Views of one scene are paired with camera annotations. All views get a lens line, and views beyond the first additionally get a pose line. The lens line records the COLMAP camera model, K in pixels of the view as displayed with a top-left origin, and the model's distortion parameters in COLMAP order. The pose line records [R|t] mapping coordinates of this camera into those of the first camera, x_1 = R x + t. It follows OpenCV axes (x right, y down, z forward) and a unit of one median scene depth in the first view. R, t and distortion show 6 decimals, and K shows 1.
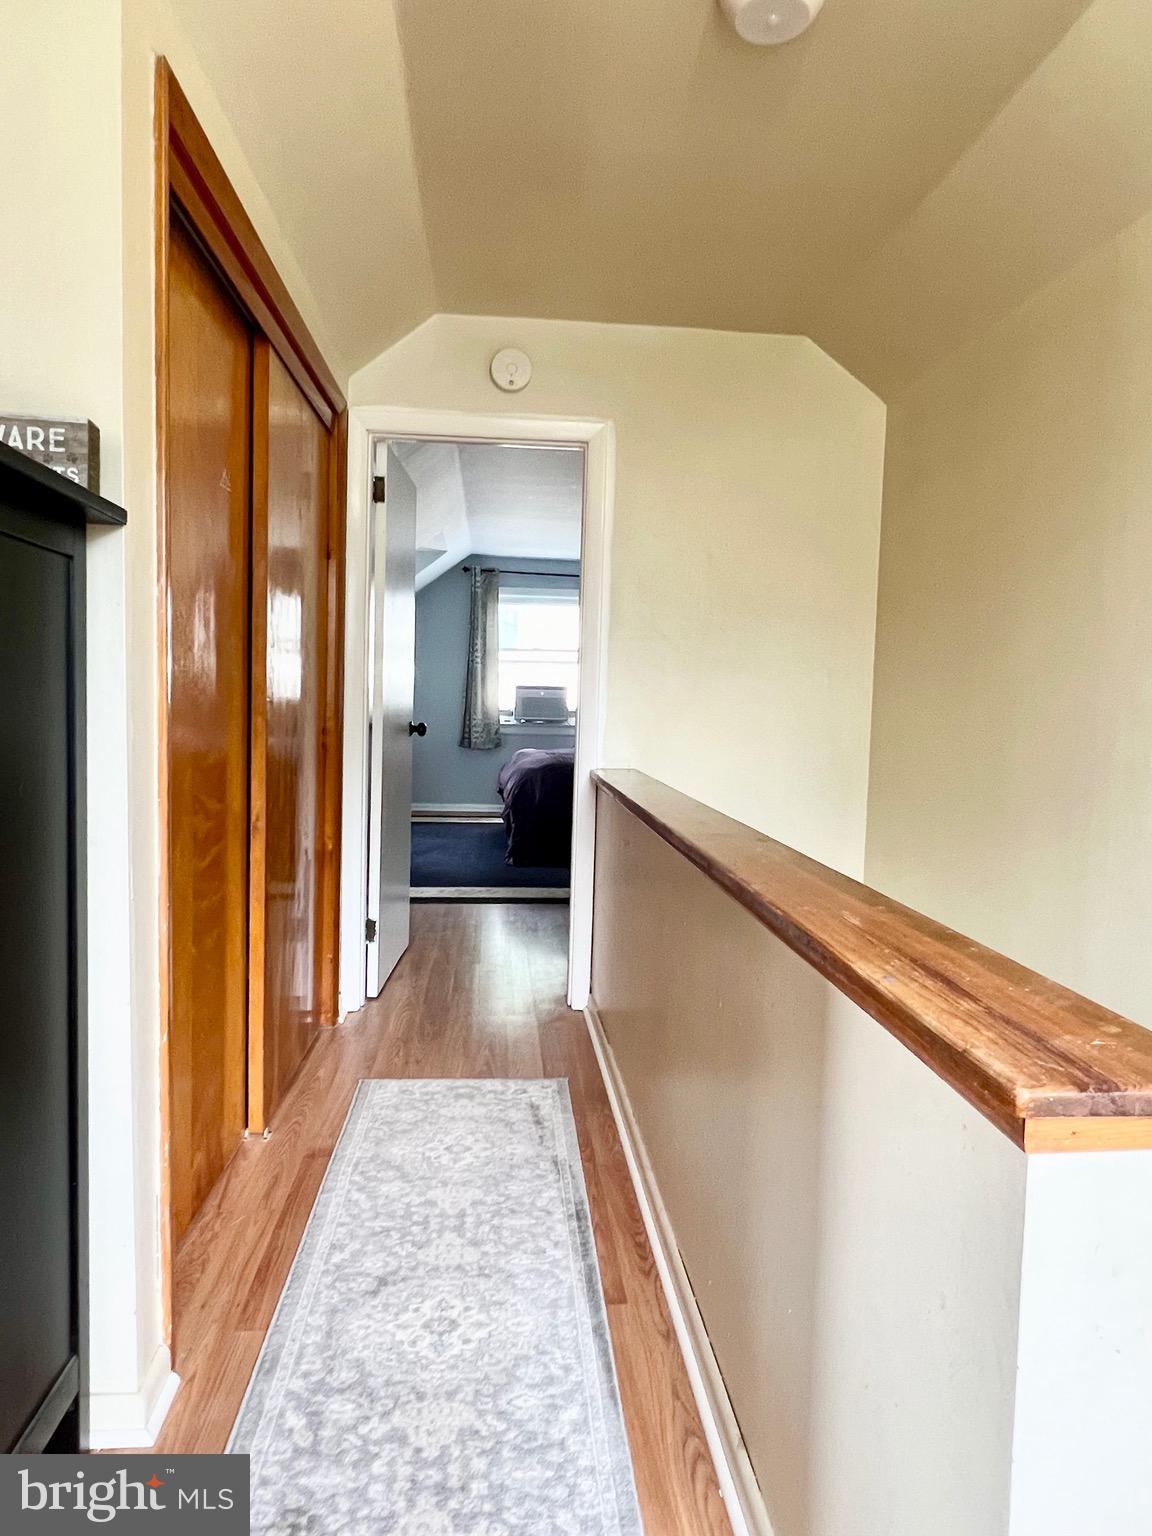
lens RADIAL K [[937.1, 0, 576.0], [0, 937.1, 768.0], [0, 0, 1]] dist [-0.002051, -0.000843]
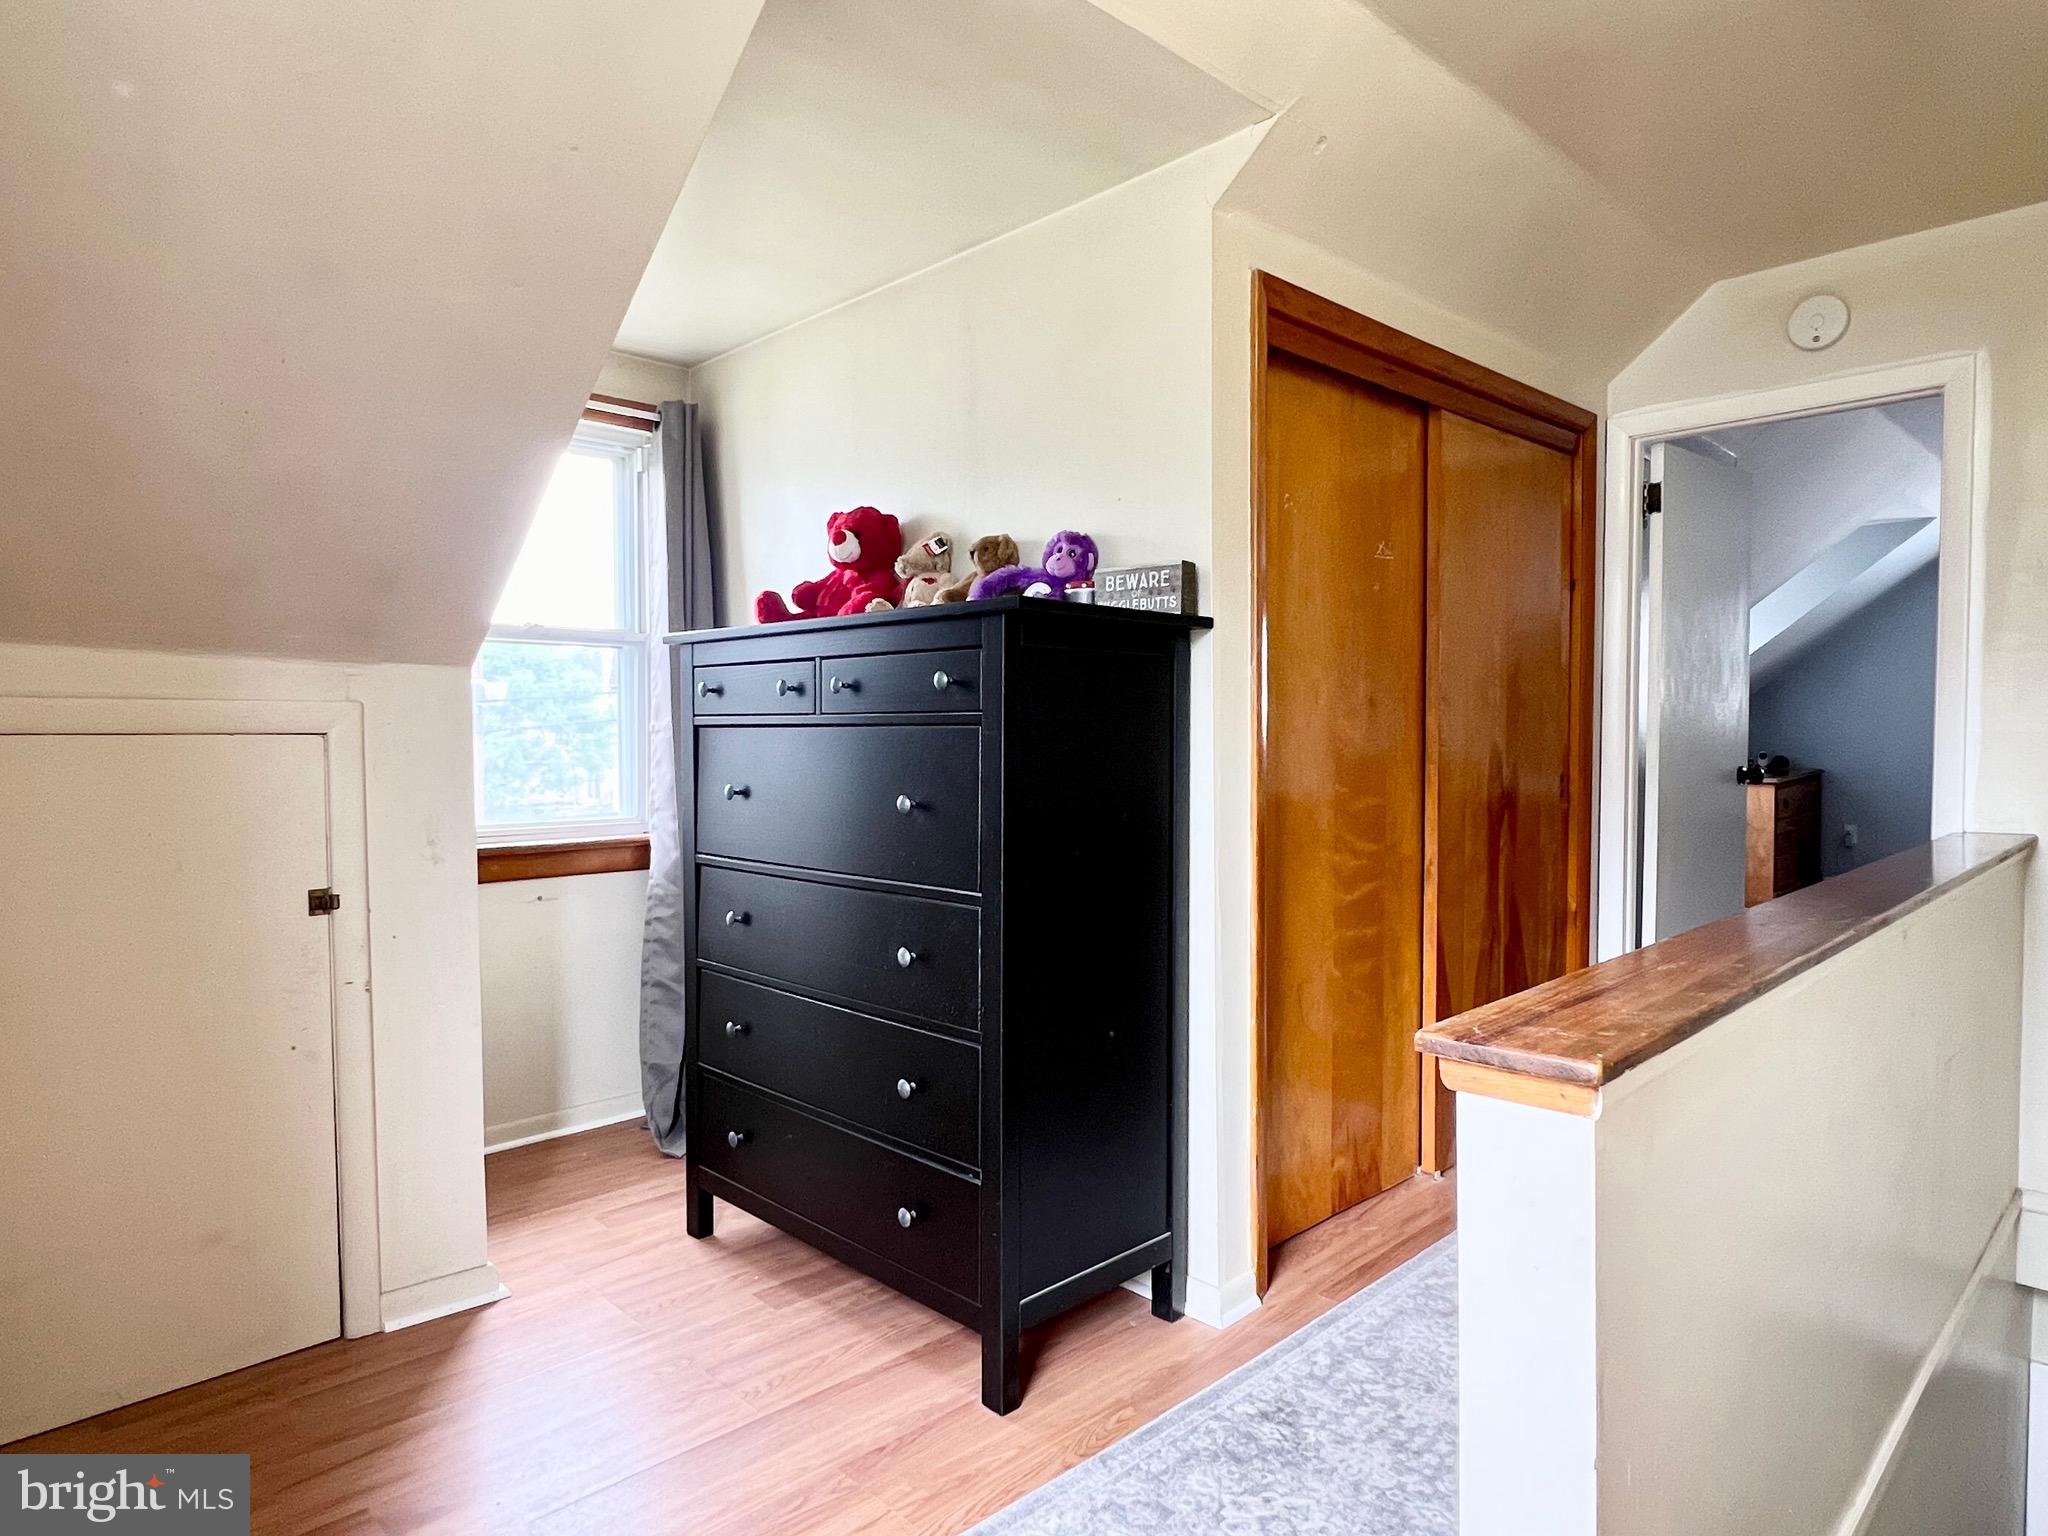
lens RADIAL K [[1216.6, 0, 1081.5], [0, 1216.6, 771.6], [0, 0, 1]] dist [-0.027139, -0.000287]
pose [[0.653925, -0.001251, -0.756558, 0.560756], [-0.031098, 0.999109, -0.028532, 0.004482], [0.755920, 0.042185, 0.653304, -0.224315]]
